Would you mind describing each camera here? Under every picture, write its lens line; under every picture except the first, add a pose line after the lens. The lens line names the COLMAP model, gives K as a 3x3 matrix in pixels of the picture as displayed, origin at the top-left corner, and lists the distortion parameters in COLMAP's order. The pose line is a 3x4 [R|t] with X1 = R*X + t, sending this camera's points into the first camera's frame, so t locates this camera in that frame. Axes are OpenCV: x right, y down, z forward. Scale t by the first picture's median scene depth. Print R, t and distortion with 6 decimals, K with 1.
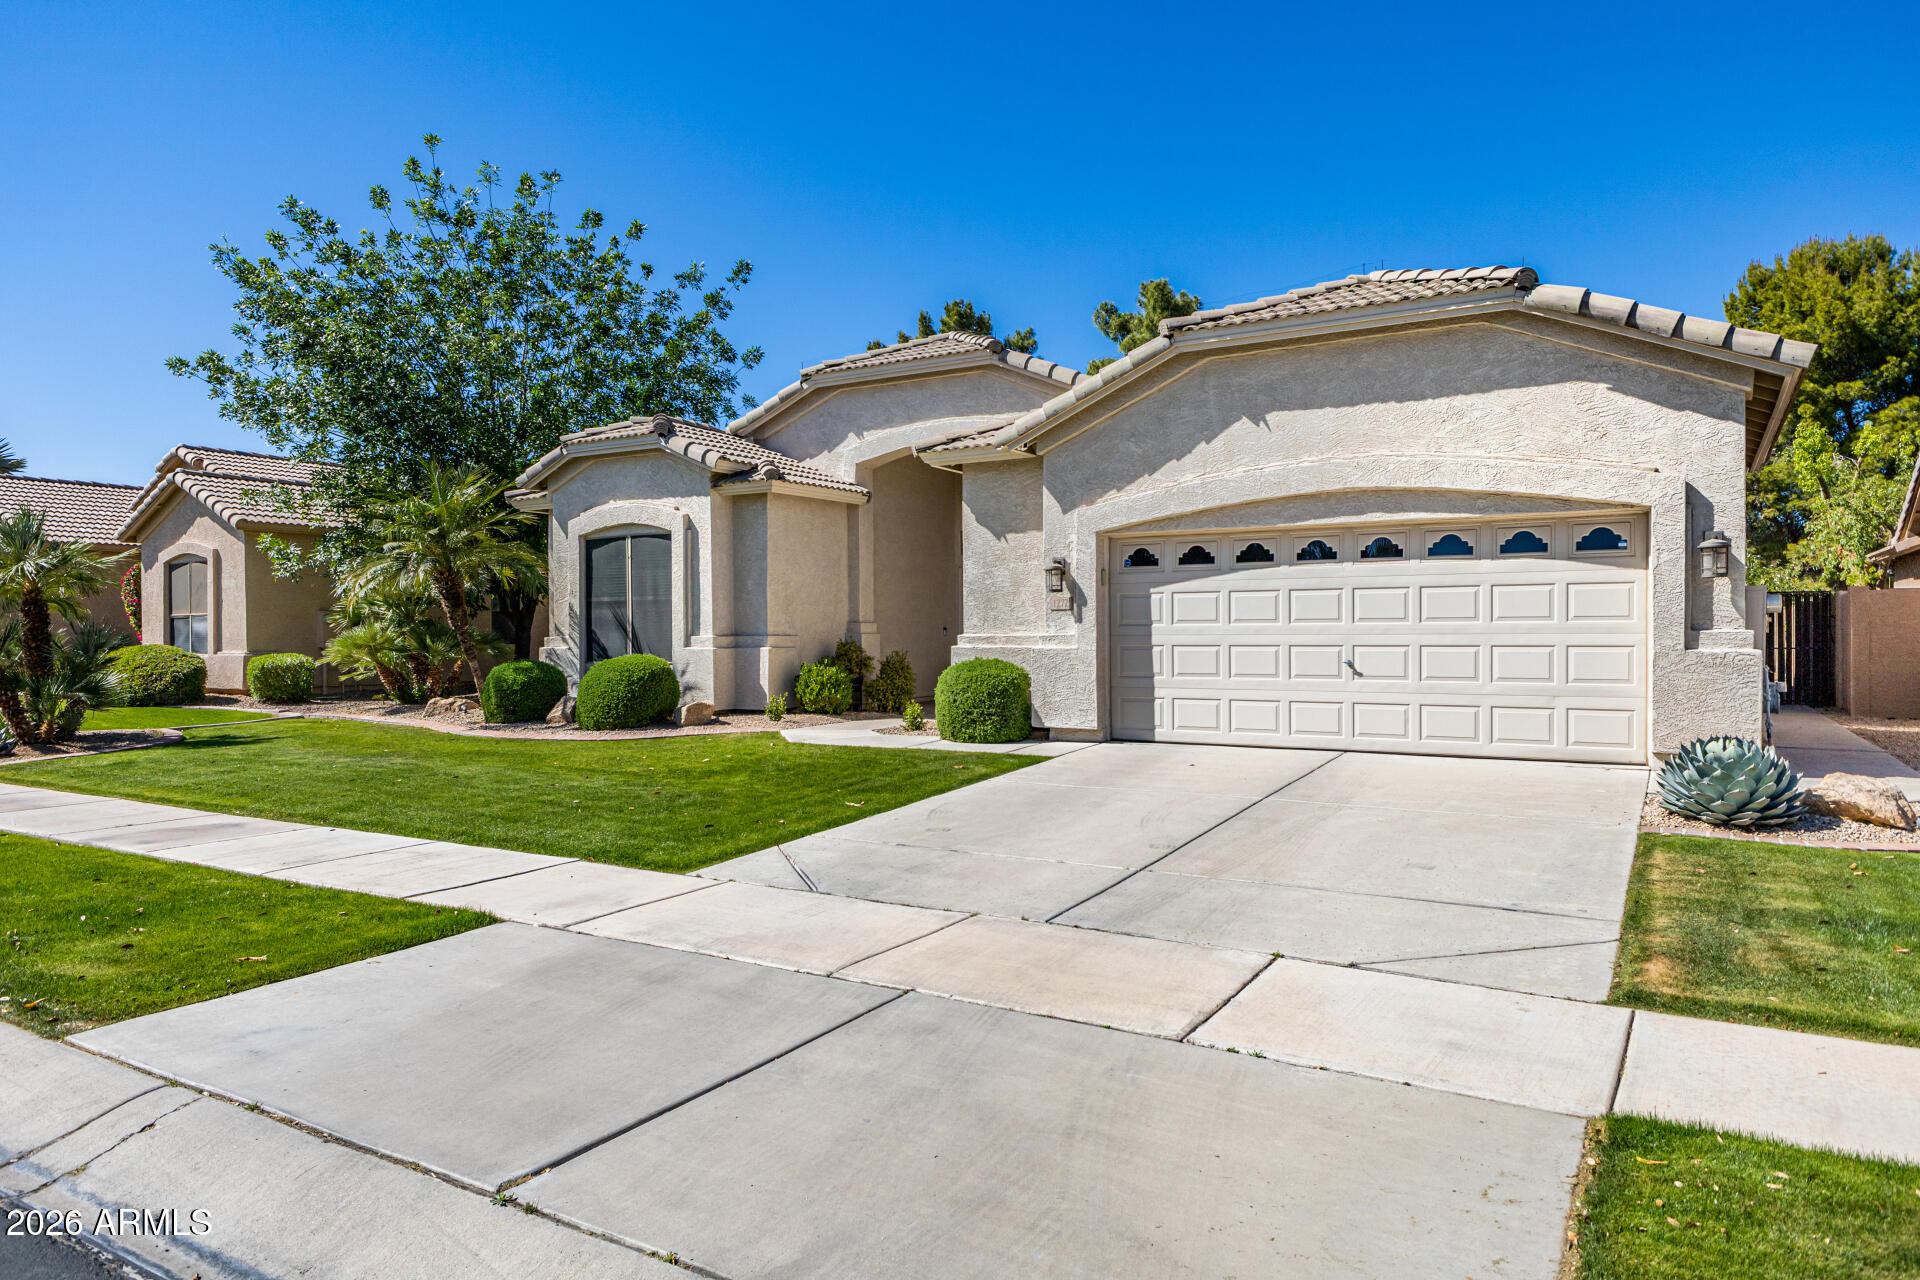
lens RADIAL K [[1207.7, 0, 958.5], [0, 1207.7, 645.3], [0, 0, 1]] dist [0.020994, 0.000725]
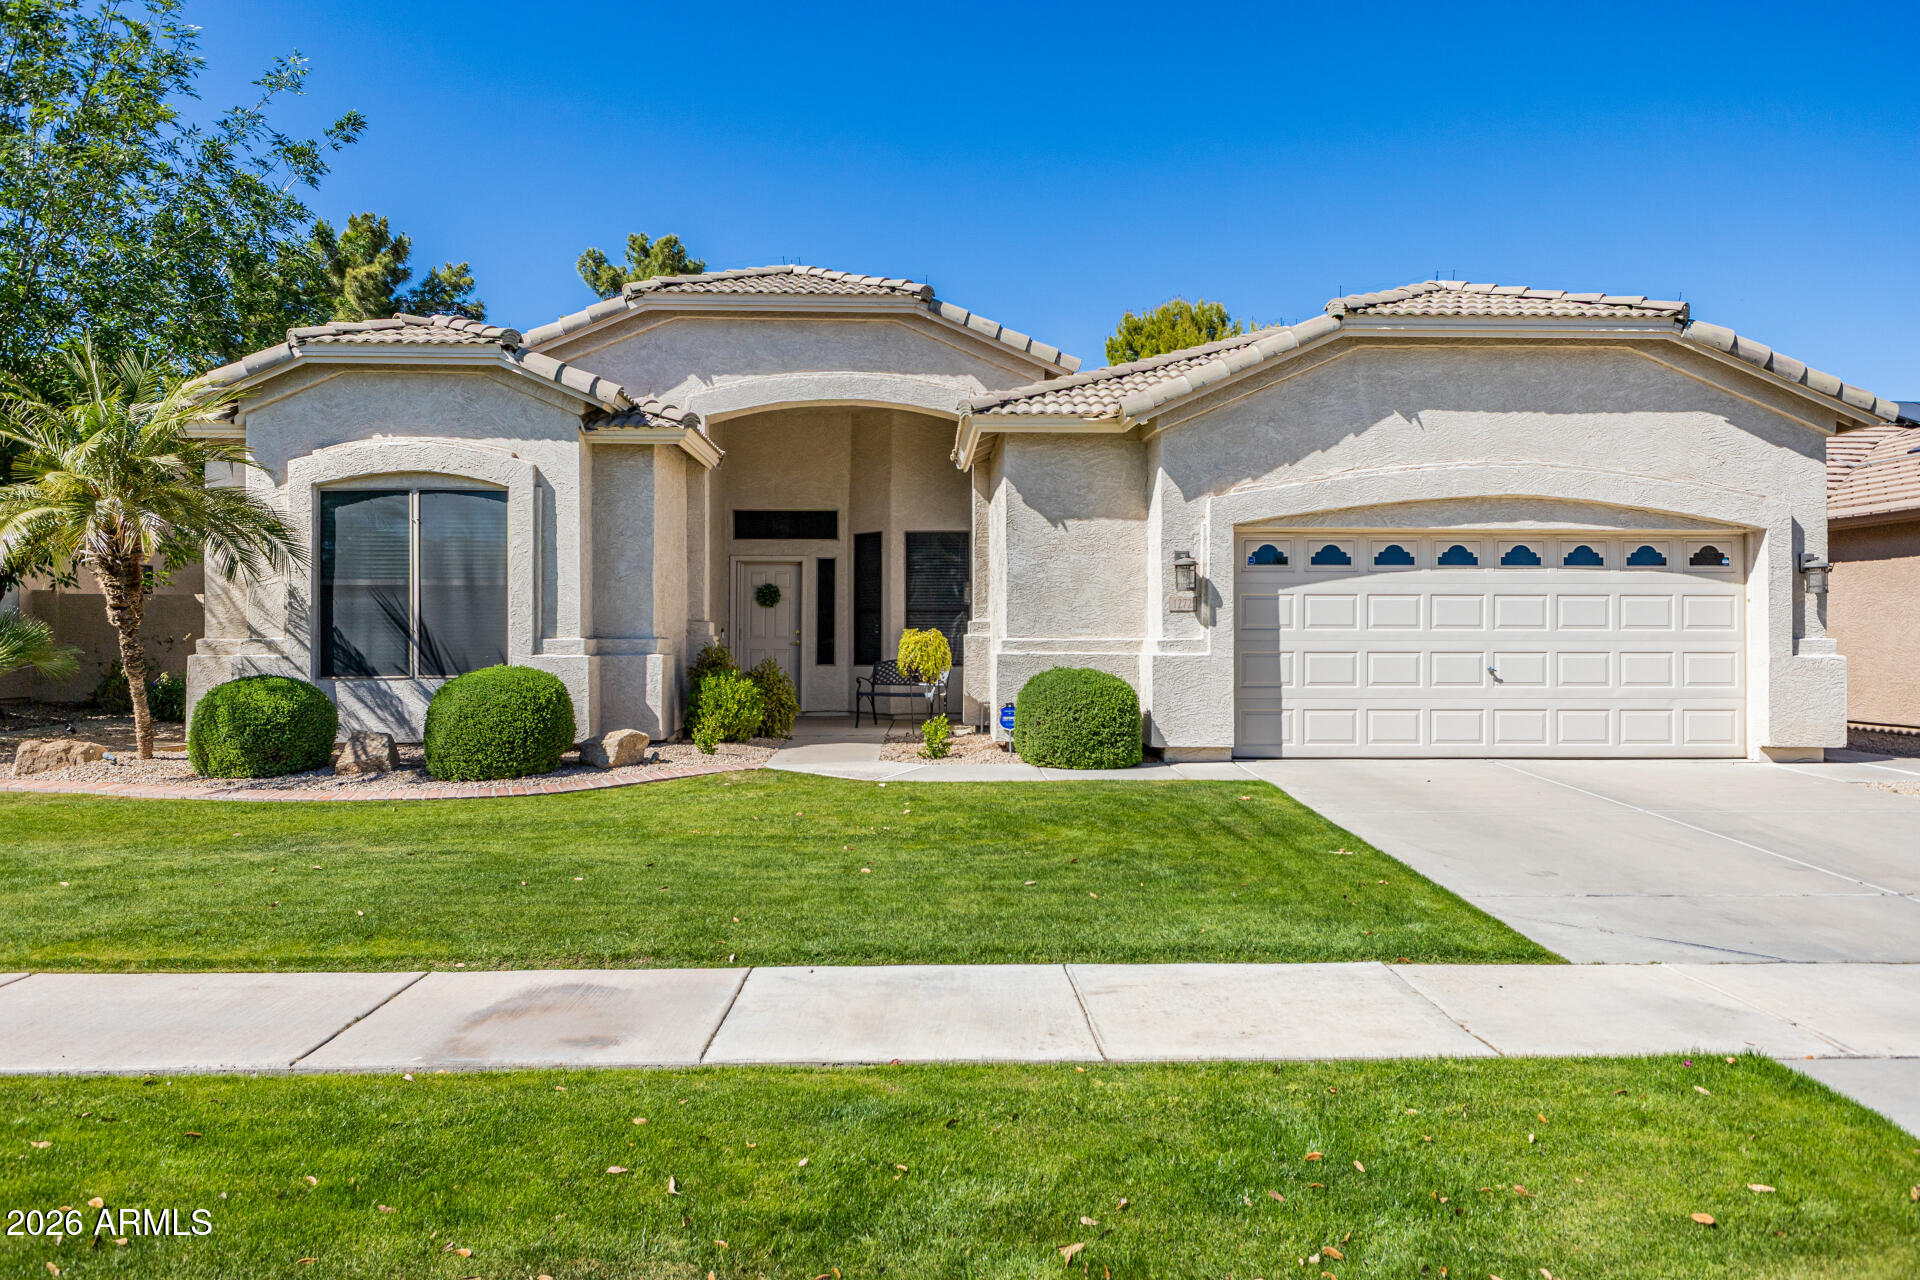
lens RADIAL K [[1297.2, 0, 962.4], [0, 1297.2, 634.4], [0, 0, 1]] dist [0.022038, -0.003622]
pose [[0.835901, 0.005998, 0.548848, -0.580154], [0.000284, 0.999935, -0.011360, -0.002049], [-0.548881, 0.009652, 0.835845, 0.315512]]
